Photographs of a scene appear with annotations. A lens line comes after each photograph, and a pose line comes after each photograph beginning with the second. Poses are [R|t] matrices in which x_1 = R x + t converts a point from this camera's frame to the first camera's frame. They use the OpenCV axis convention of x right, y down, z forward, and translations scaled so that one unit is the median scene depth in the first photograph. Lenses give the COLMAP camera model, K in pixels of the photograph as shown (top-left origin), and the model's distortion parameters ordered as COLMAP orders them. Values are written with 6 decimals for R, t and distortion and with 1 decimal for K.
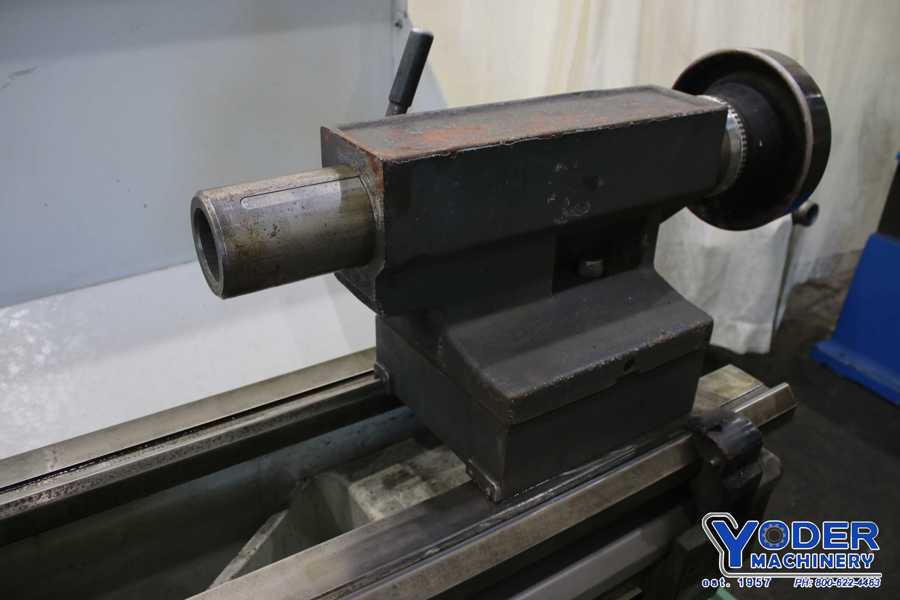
lens RADIAL K [[755.4, 0, 451.7], [0, 755.4, 299.4], [0, 0, 1]] dist [-0.105803, -0.010086]
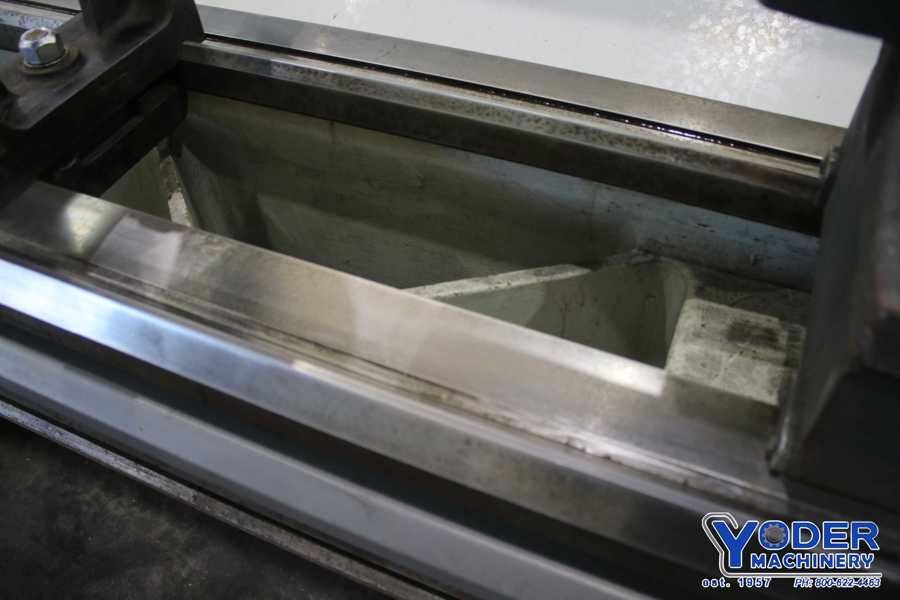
lens RADIAL K [[755.4, 0, 449.1], [0, 755.4, 299.6], [0, 0, 1]] dist [-0.105803, -0.010086]
pose [[0.538526, 0.586979, -0.604521, 0.145735], [-0.350092, 0.808451, 0.473119, 0.019140], [0.766437, -0.043149, 0.640869, 0.445286]]
